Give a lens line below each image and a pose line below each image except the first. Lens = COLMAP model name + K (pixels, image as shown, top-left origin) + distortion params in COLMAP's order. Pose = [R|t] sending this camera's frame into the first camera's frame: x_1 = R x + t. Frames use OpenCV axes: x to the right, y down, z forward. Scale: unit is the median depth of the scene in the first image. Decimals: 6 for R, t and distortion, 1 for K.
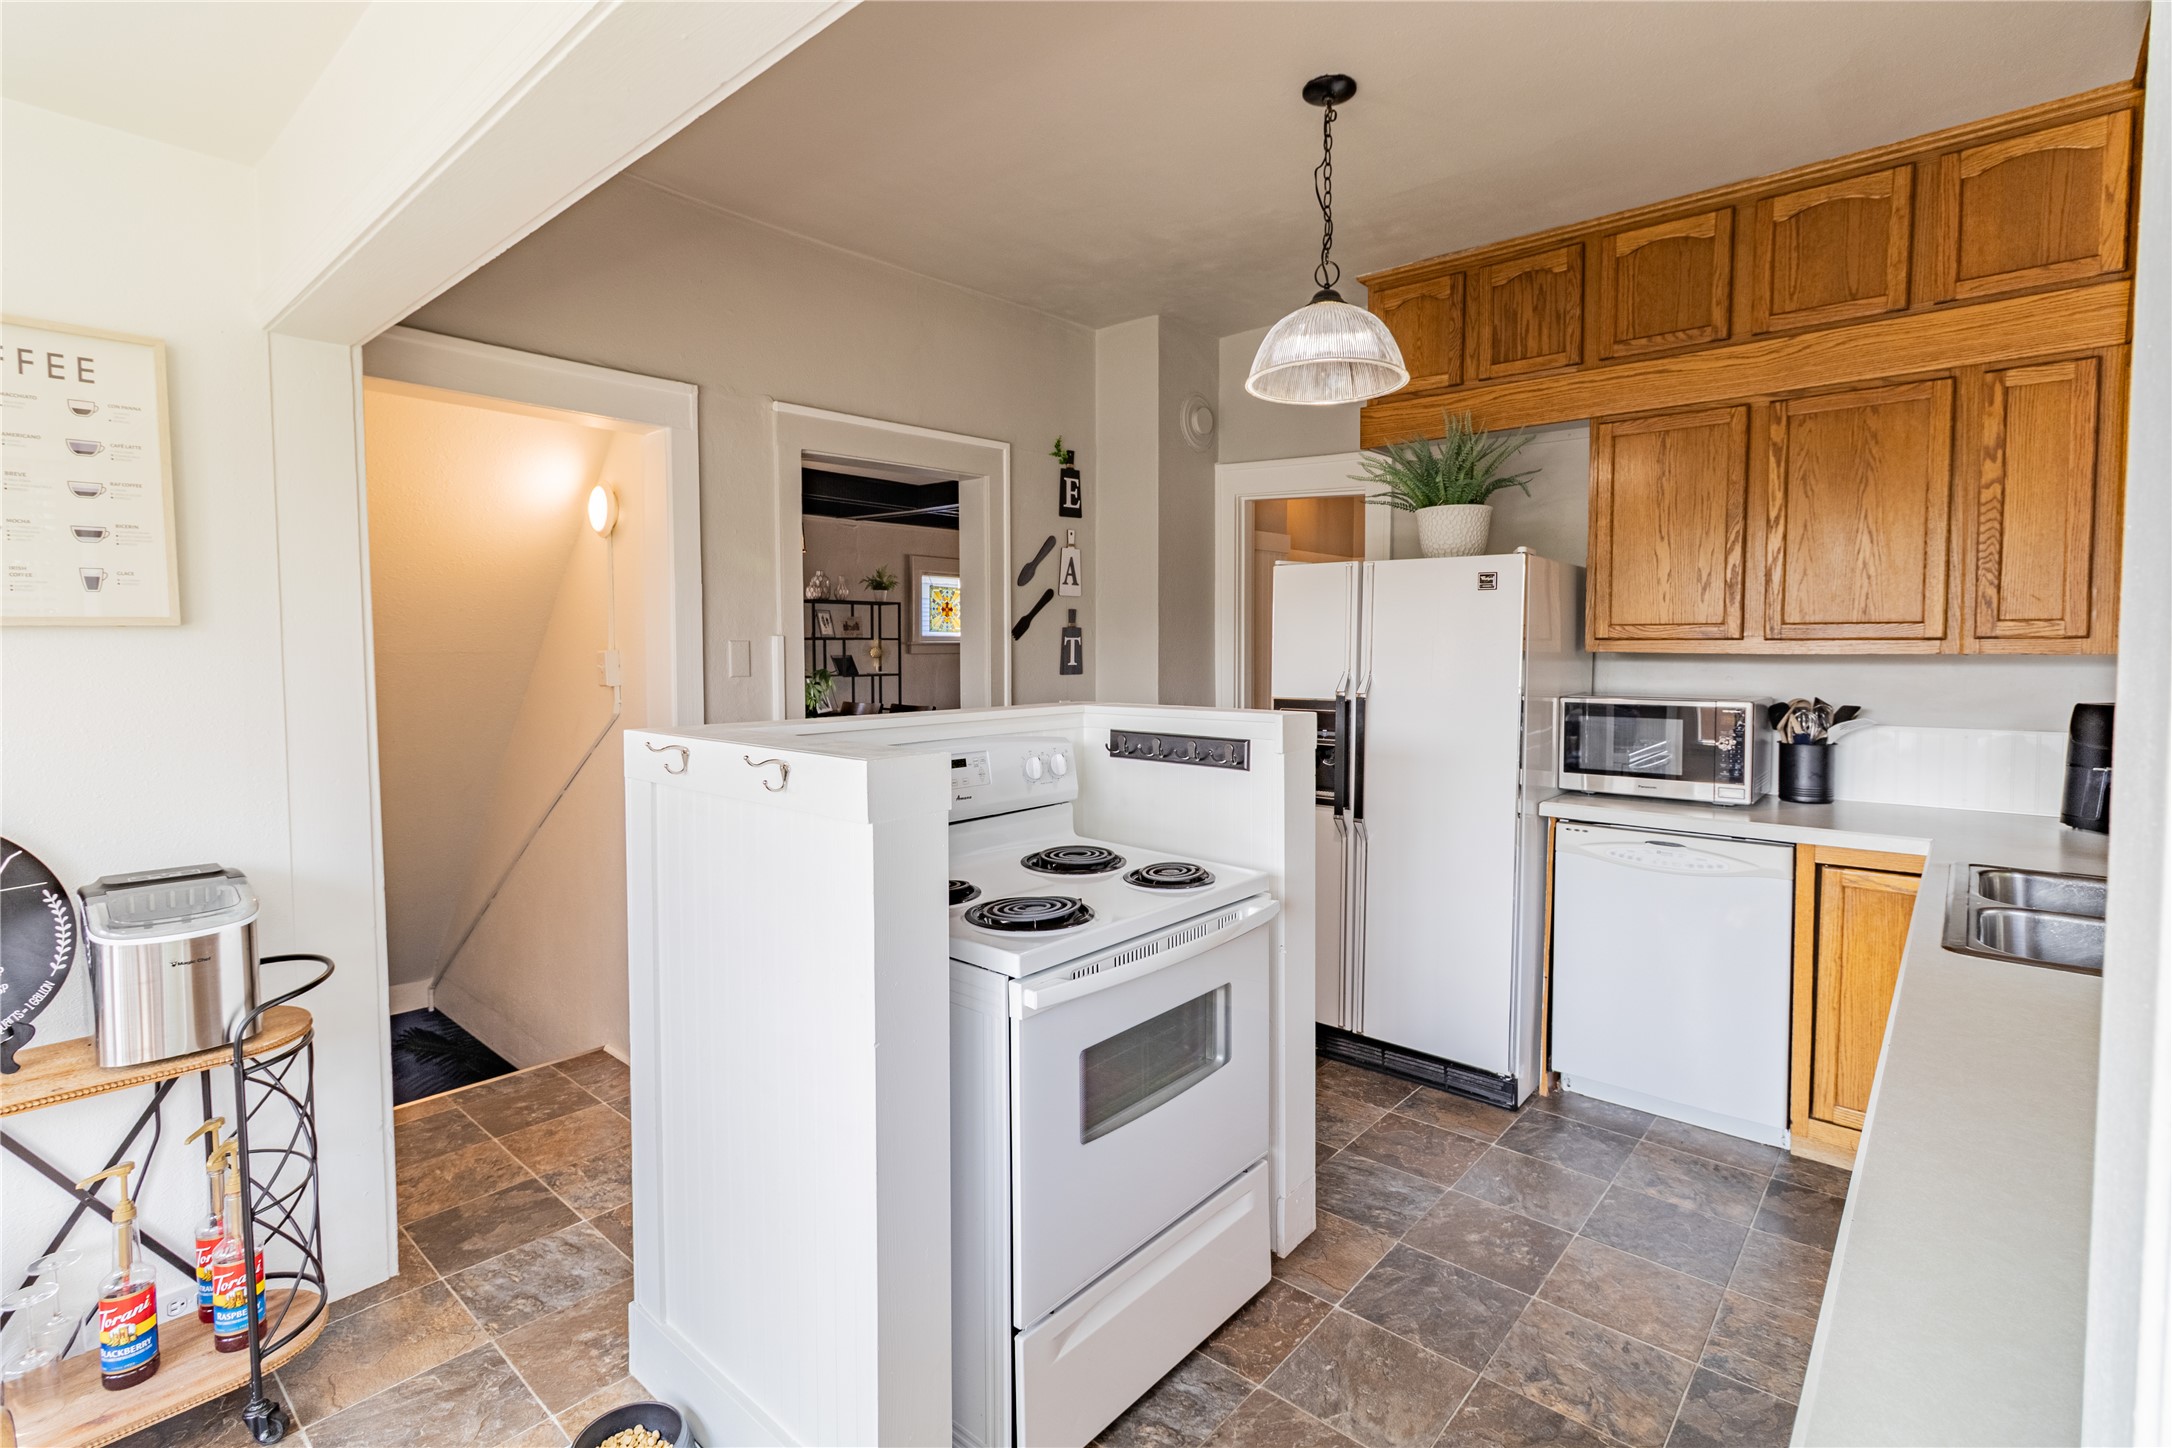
lens RADIAL K [[1014.1, 0, 1093.2], [0, 1014.1, 686.6], [0, 0, 1]] dist [0.002606, -0.000766]
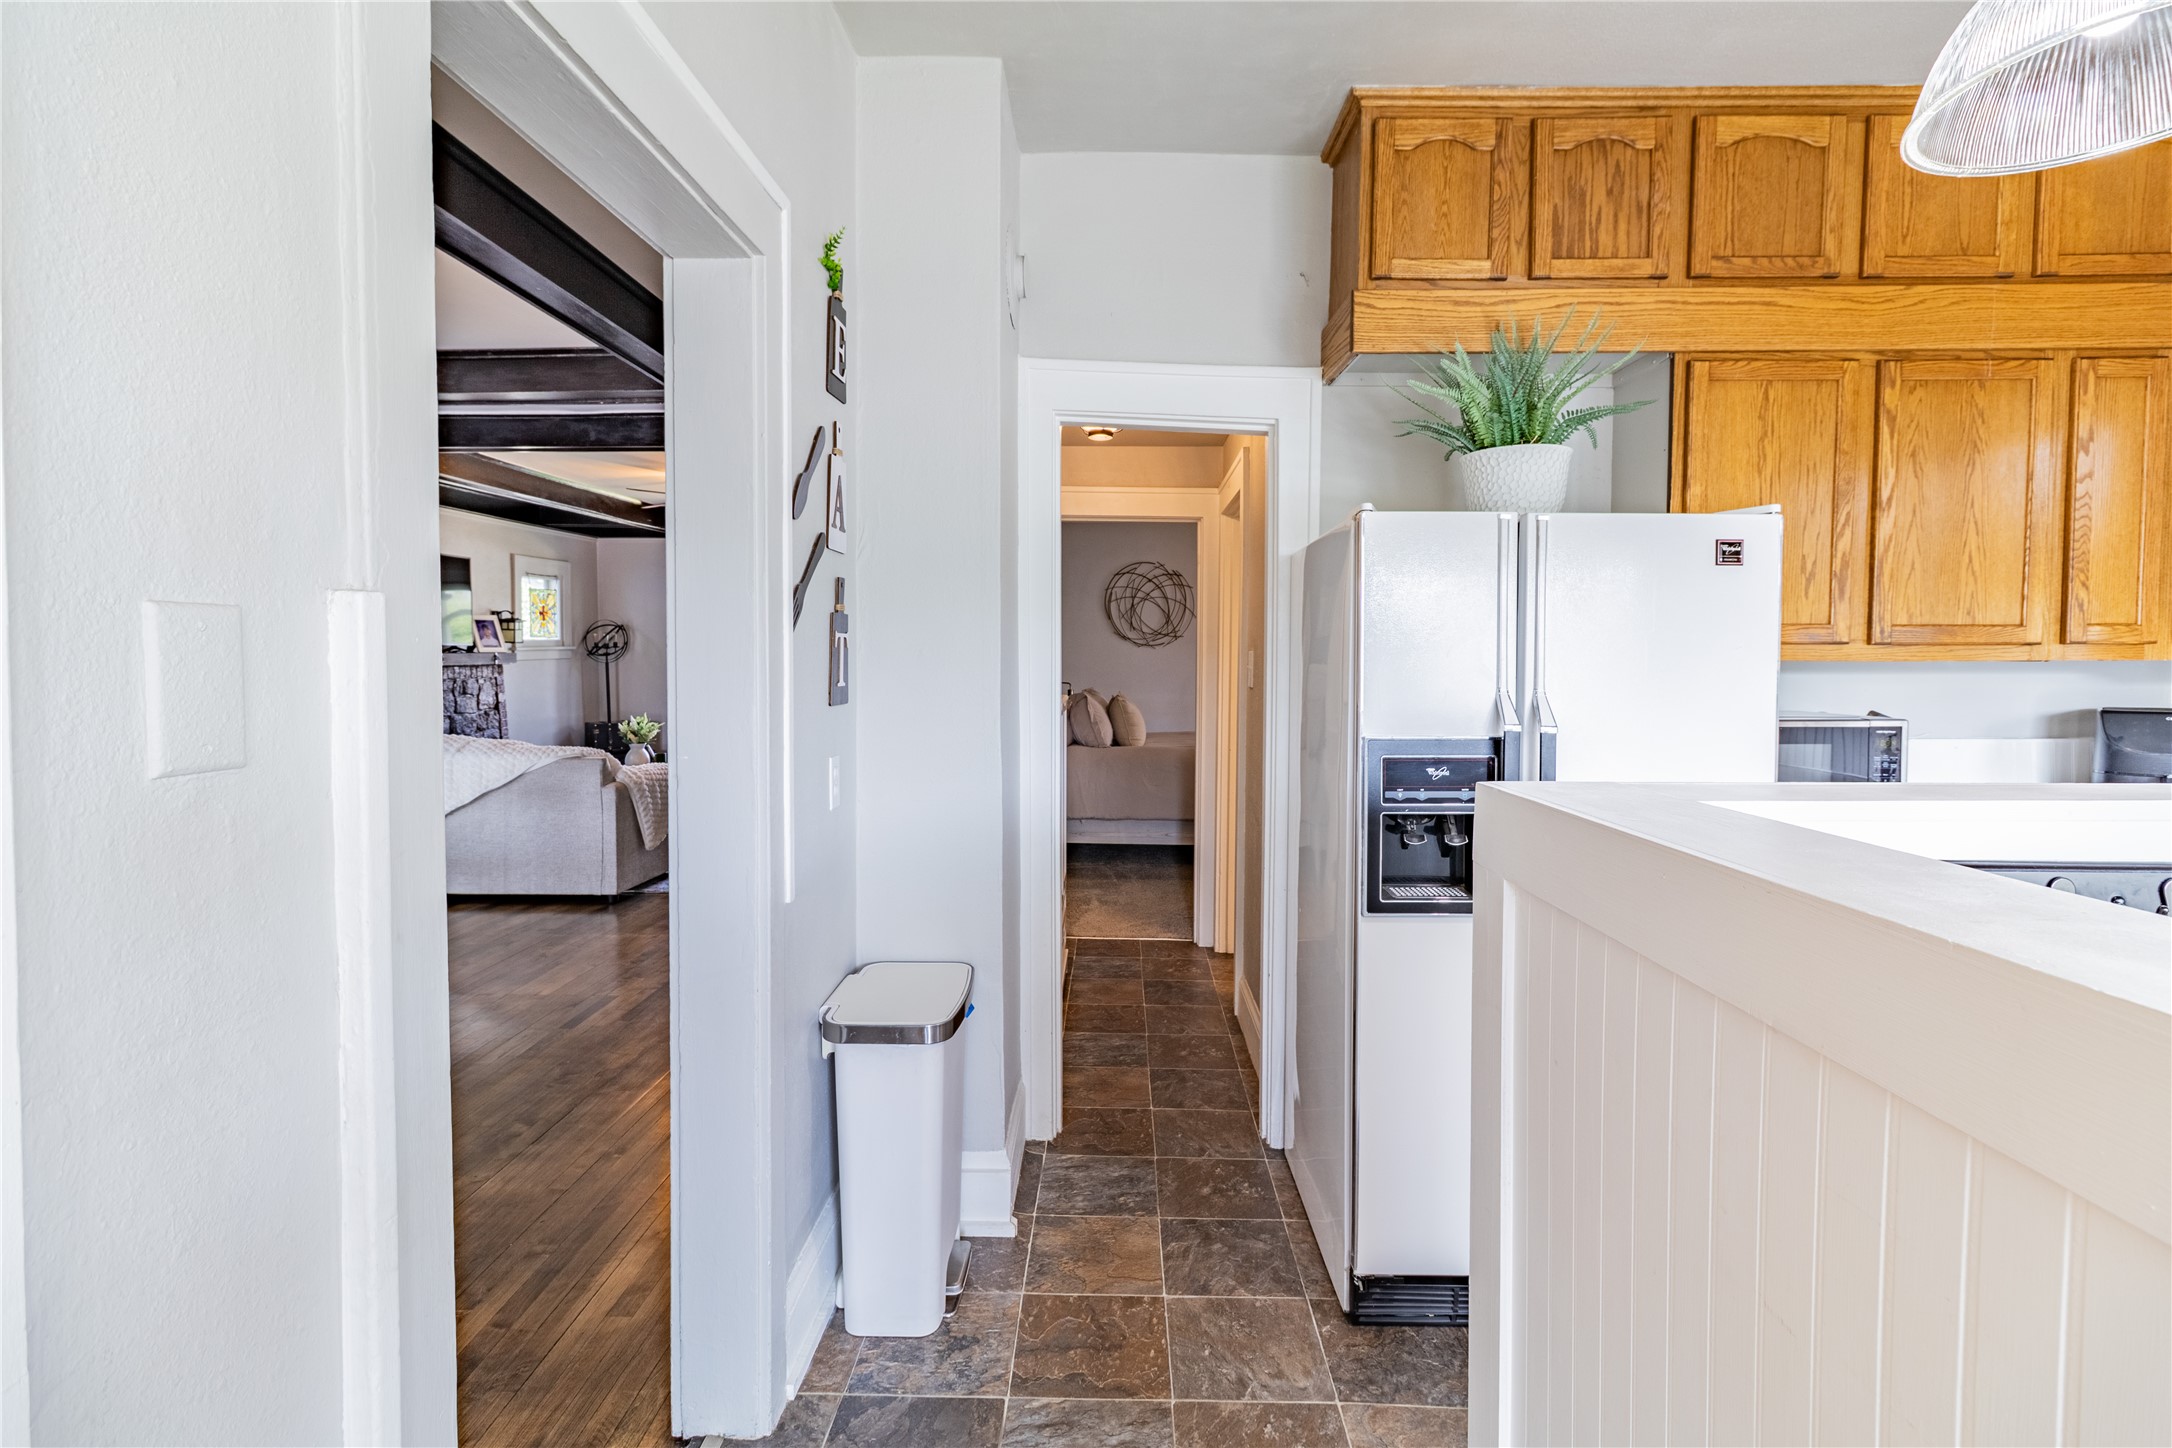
lens RADIAL K [[1014.1, 0, 1093.2], [0, 1014.1, 686.6], [0, 0, 1]] dist [0.002606, -0.000766]
pose [[0.768465, -0.014022, 0.639739, -0.348903], [0.023932, 0.999690, -0.006836, -0.019936], [-0.639445, 0.020563, 0.768562, 0.728707]]
